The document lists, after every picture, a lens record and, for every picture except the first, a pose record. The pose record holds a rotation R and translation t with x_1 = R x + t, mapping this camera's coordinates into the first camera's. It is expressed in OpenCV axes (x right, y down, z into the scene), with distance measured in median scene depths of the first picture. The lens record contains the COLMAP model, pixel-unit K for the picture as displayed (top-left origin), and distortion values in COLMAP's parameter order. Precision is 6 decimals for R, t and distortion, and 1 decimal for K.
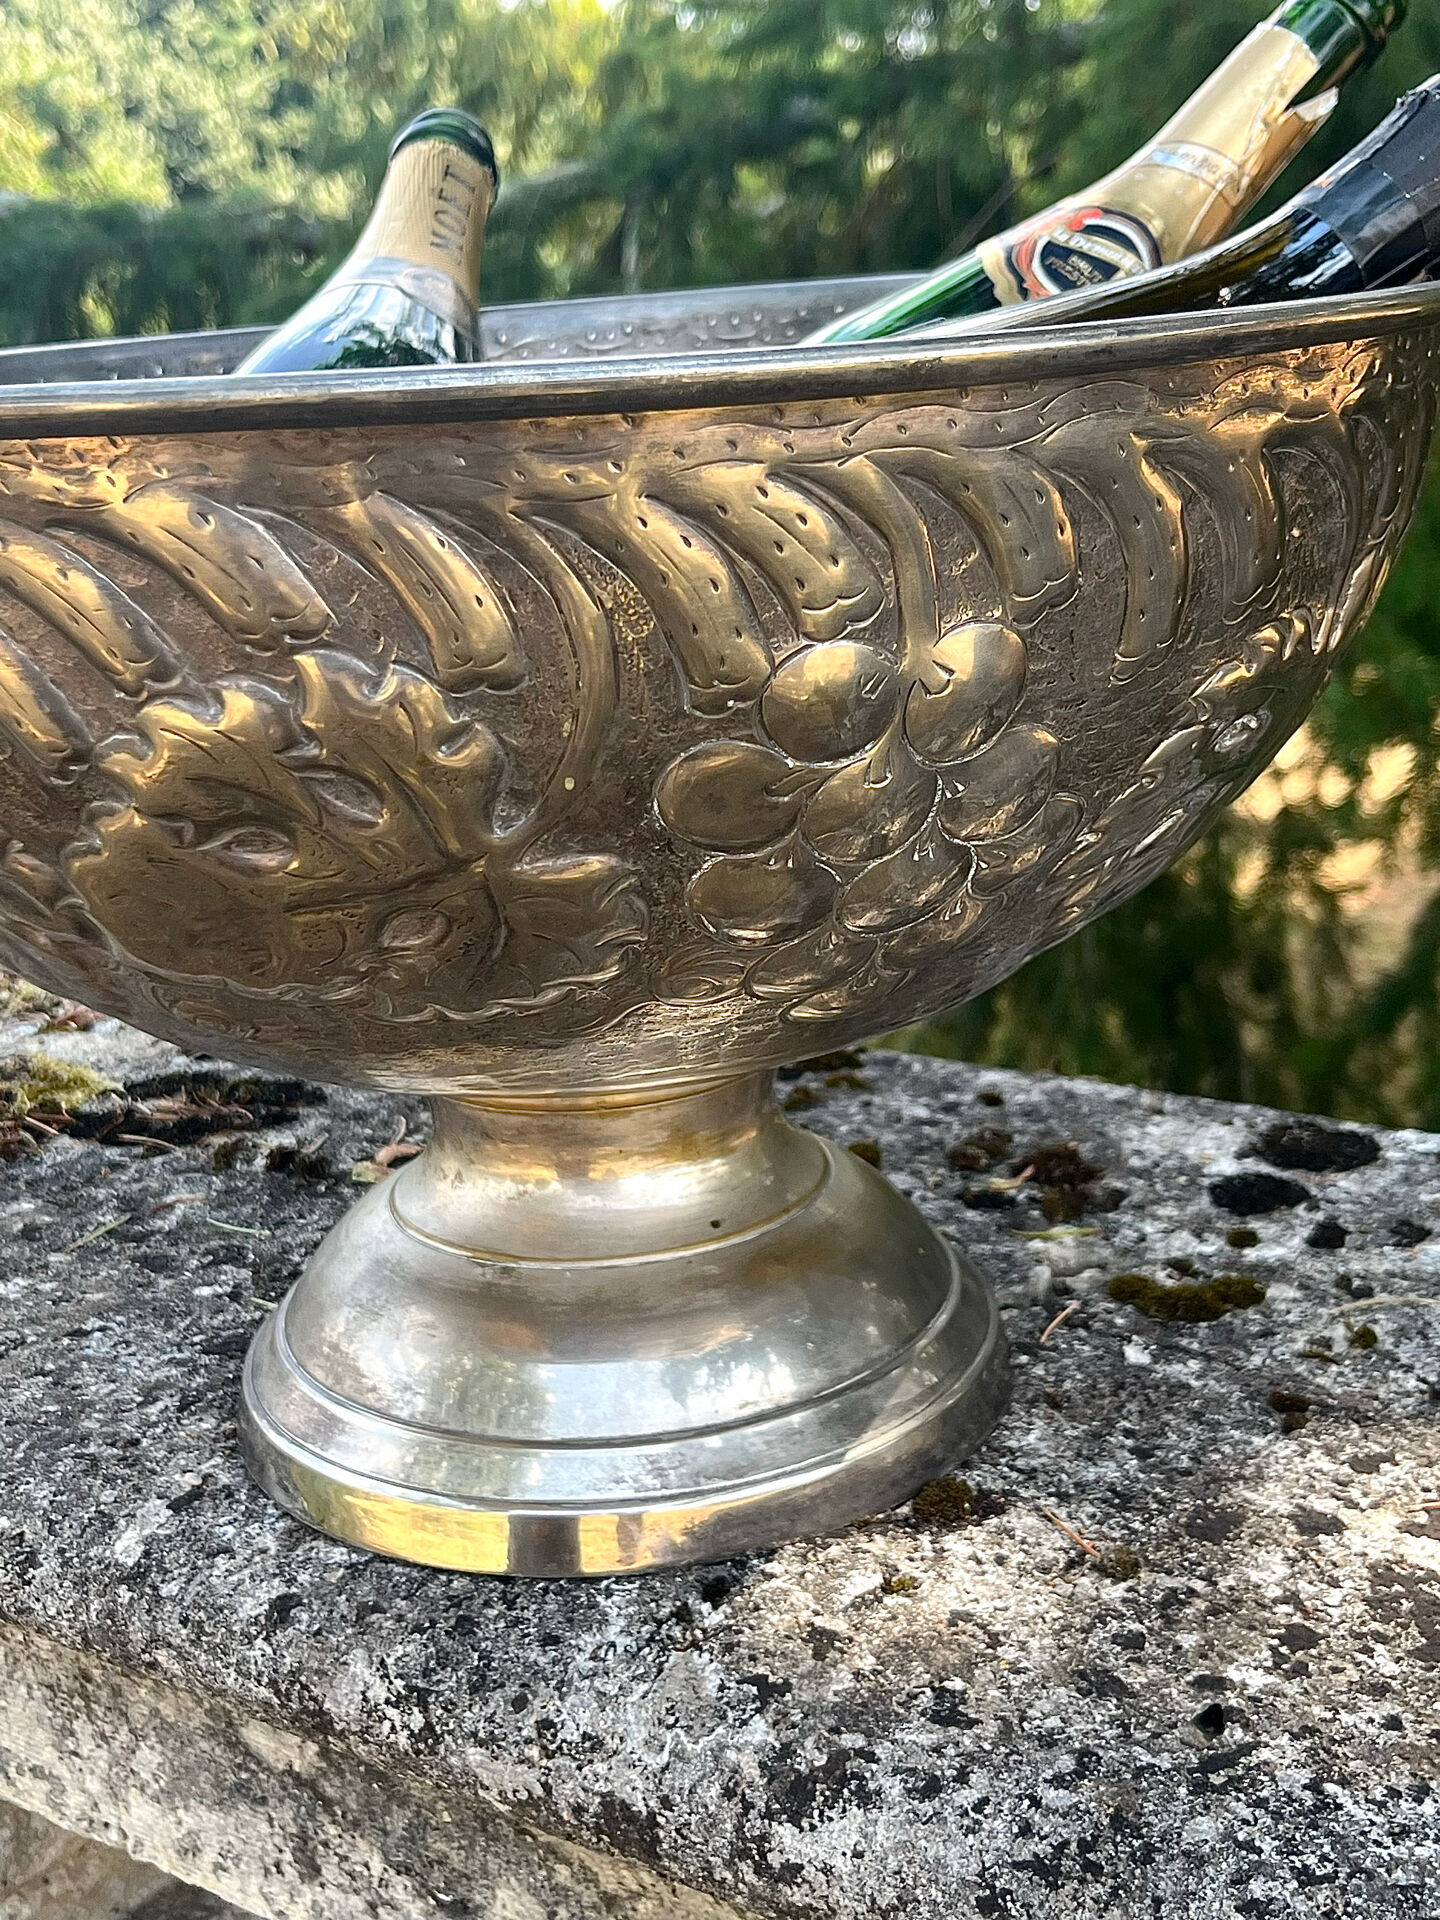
lens RADIAL K [[2391.9, 0, 693.0], [0, 2391.9, 966.6], [0, 0, 1]] dist [0.073987, -0.259205]
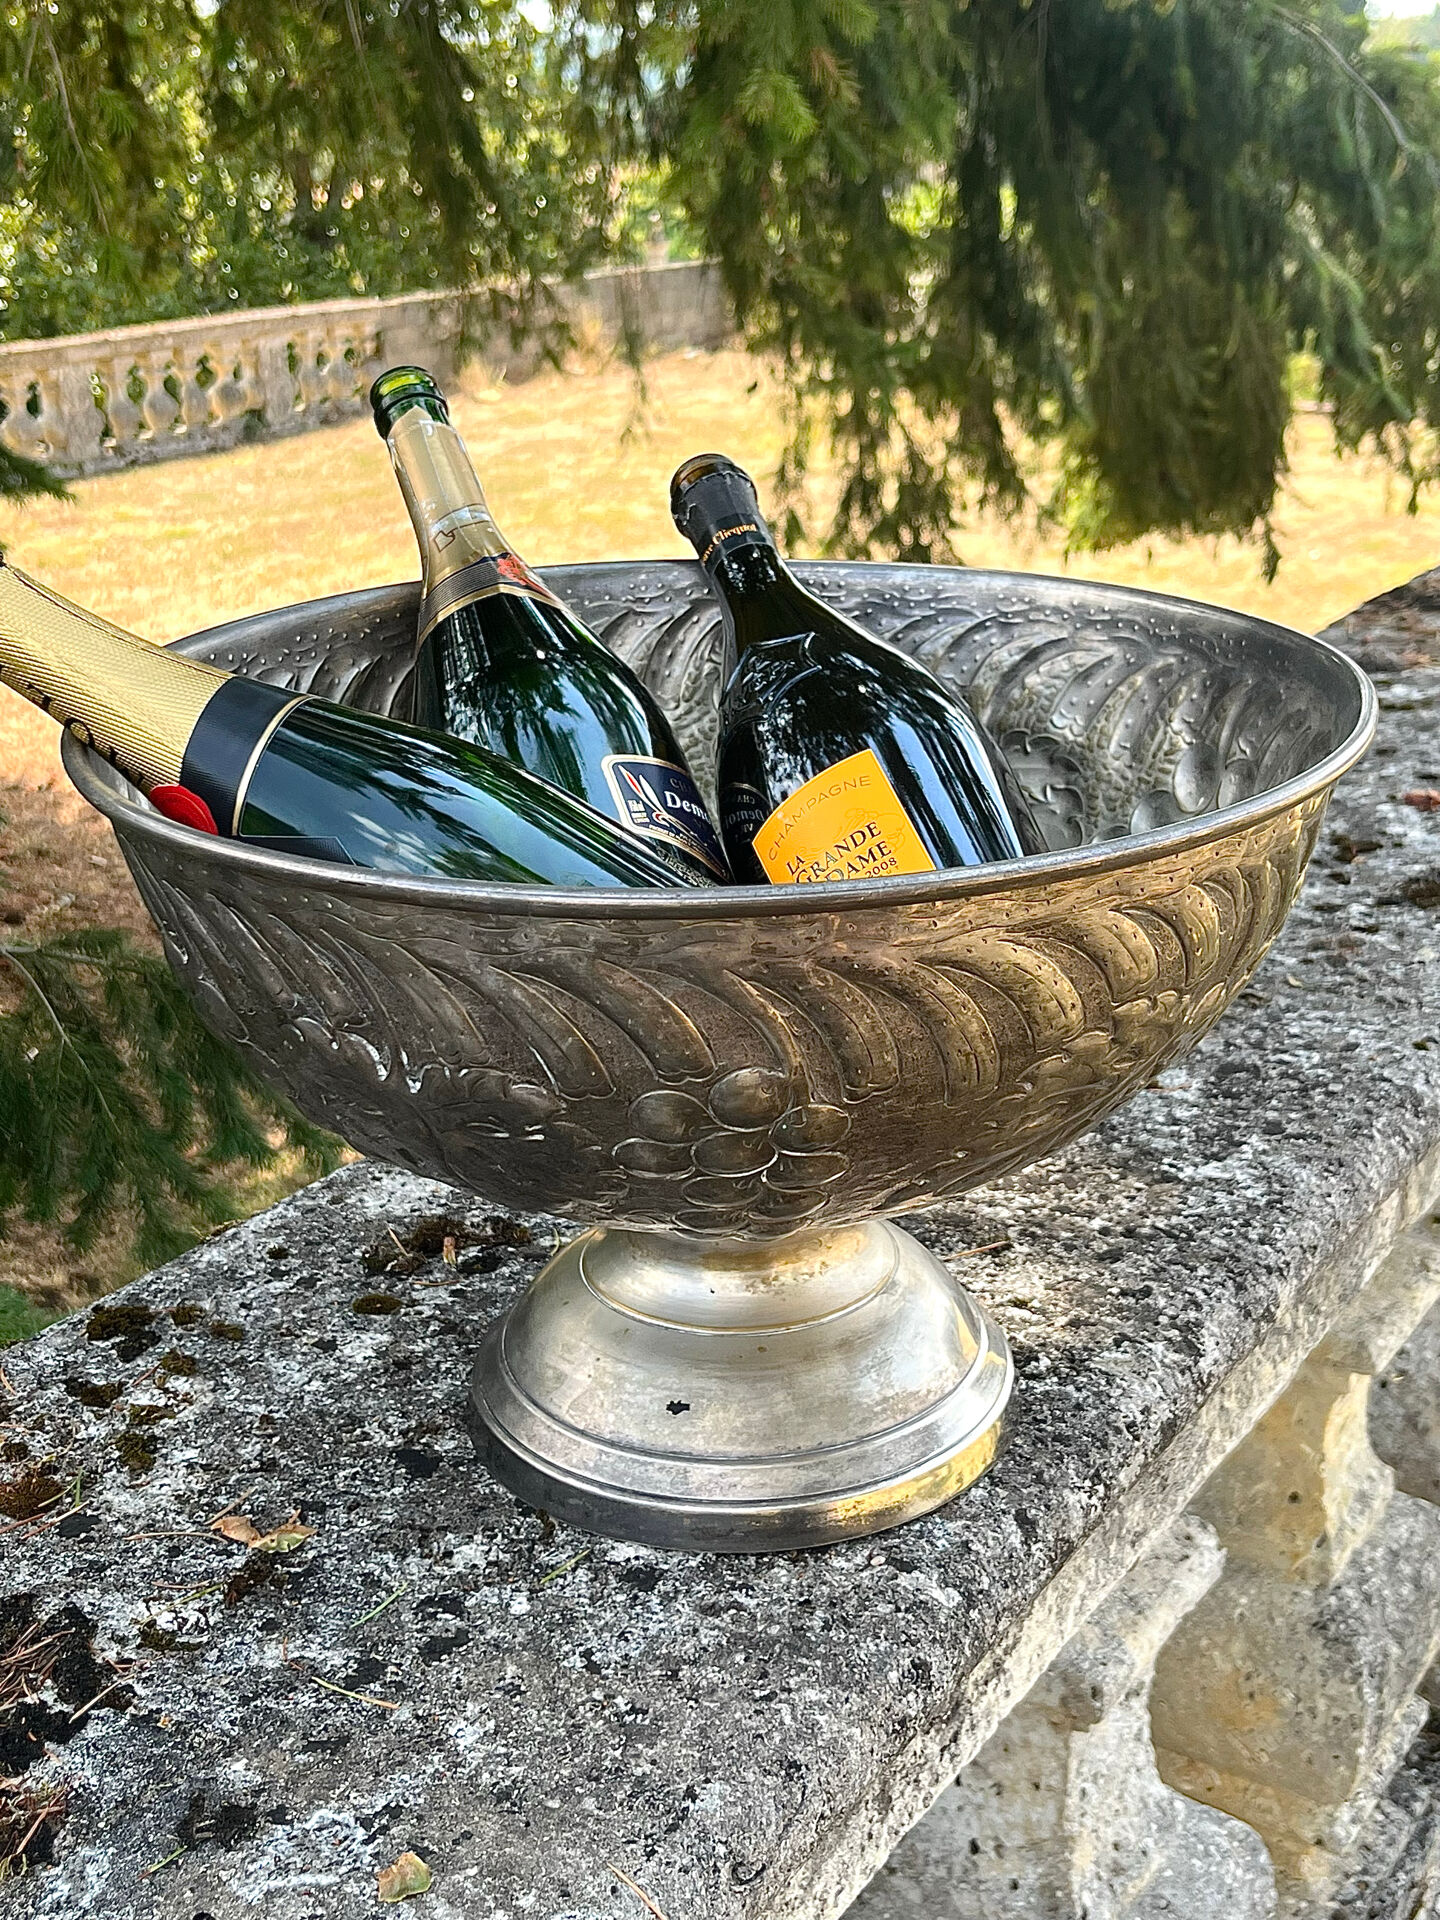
lens RADIAL K [[2383.6, 0, 729.9], [0, 2383.6, 925.1], [0, 0, 1]] dist [0.102075, -0.336915]
pose [[-0.012344, -0.271373, 0.962395, -1.517332], [0.308048, 0.914625, 0.261854, -0.522236], [-0.951291, 0.299696, 0.072306, 0.968786]]
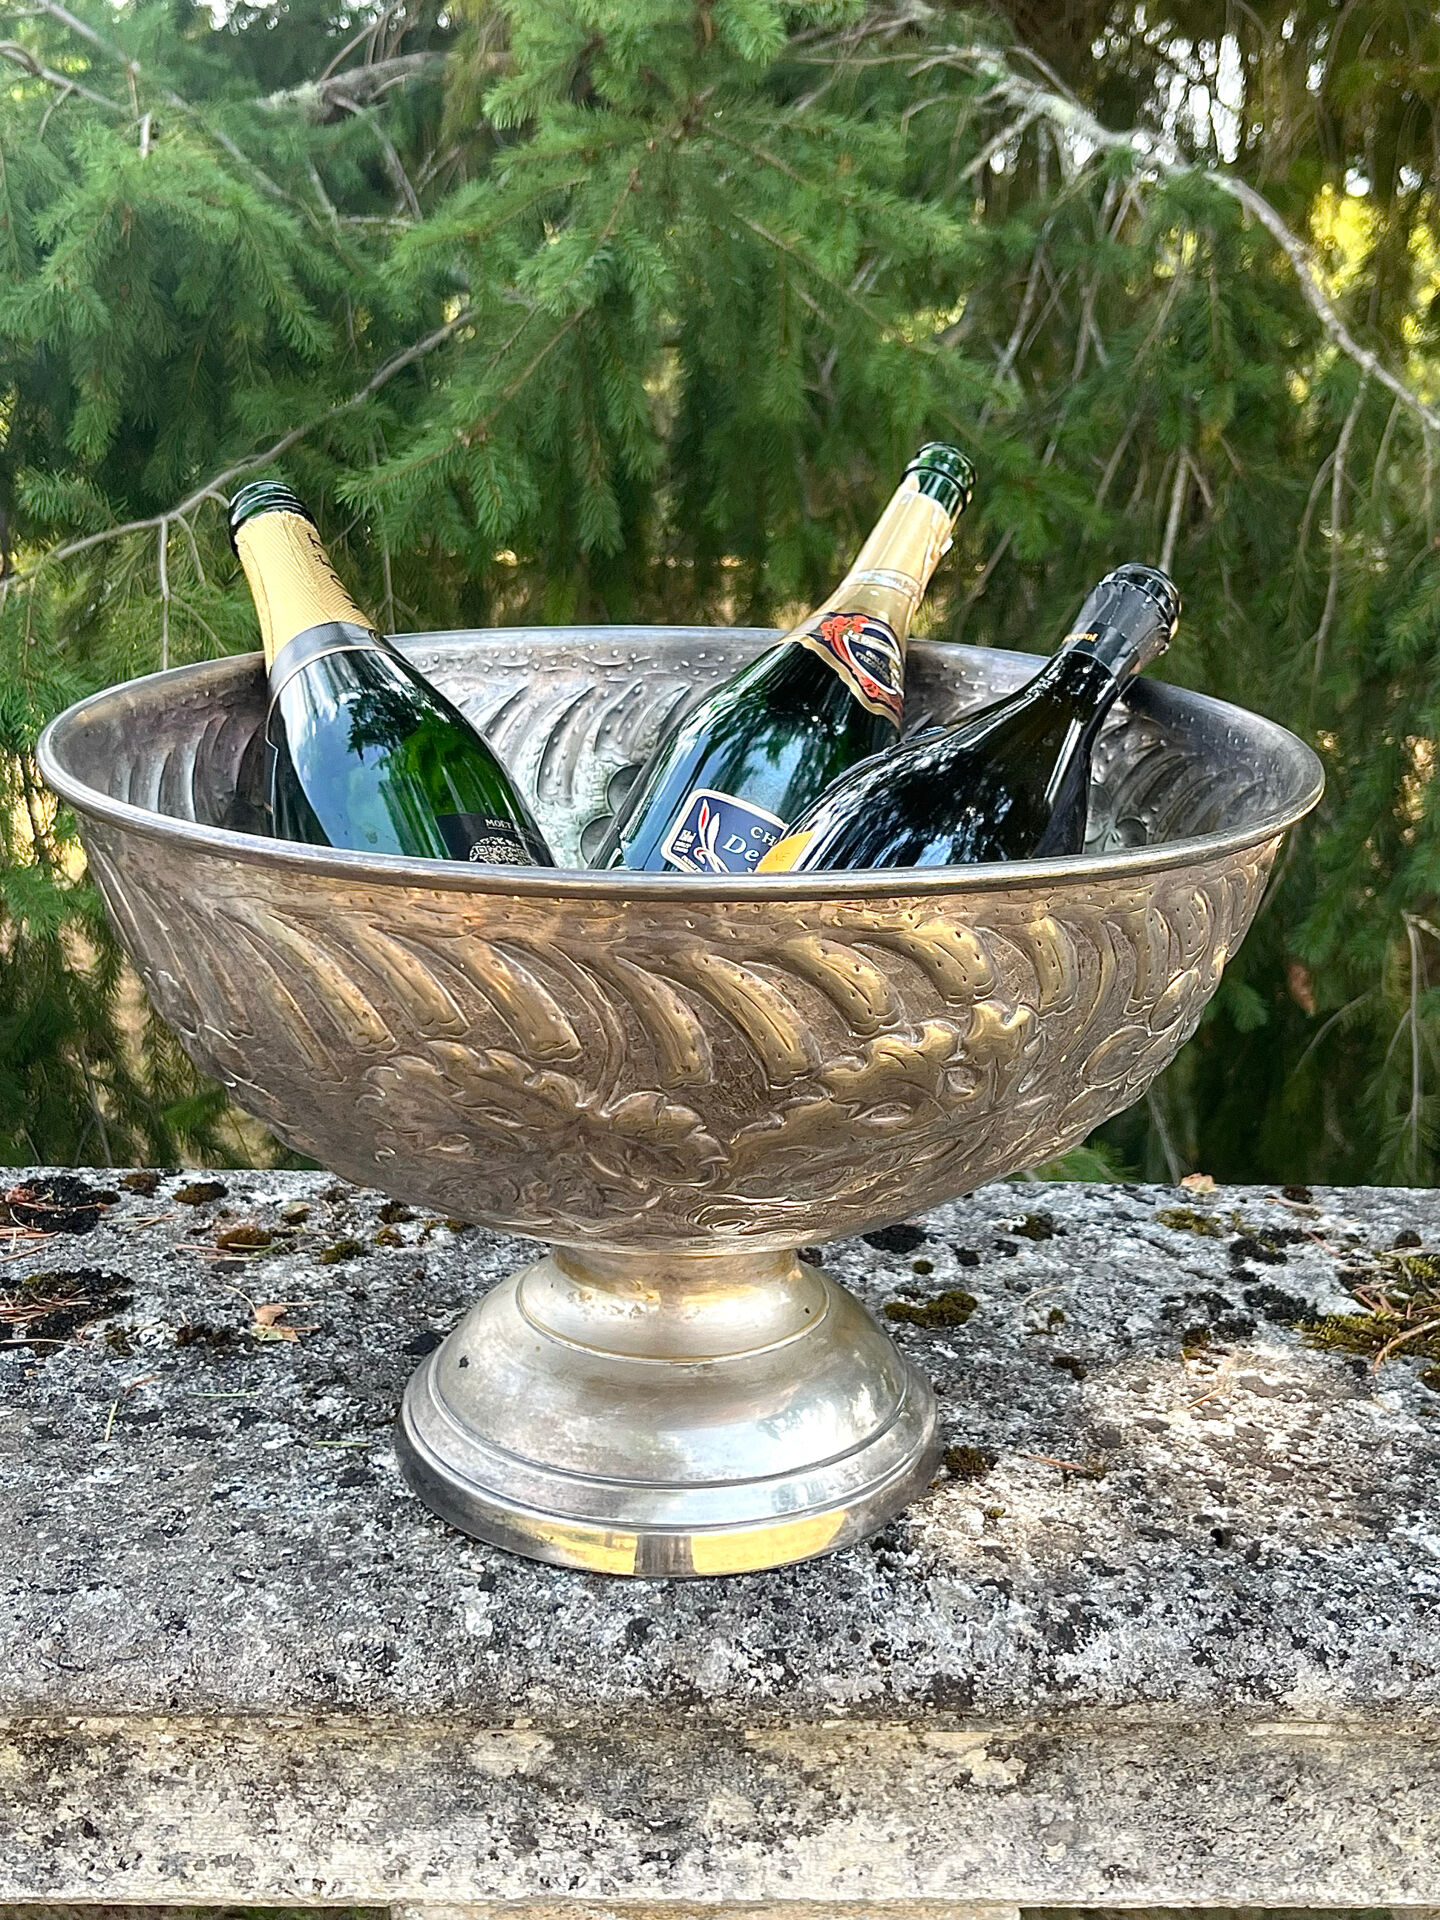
lens RADIAL K [[2383.6, 0, 729.9], [0, 2383.6, 925.1], [0, 0, 1]] dist [0.102075, -0.336915]
pose [[0.807161, -0.075321, 0.585507, -0.941039], [0.091495, 0.995804, 0.001971, -0.148680], [-0.583198, 0.051980, 0.810665, -0.209033]]
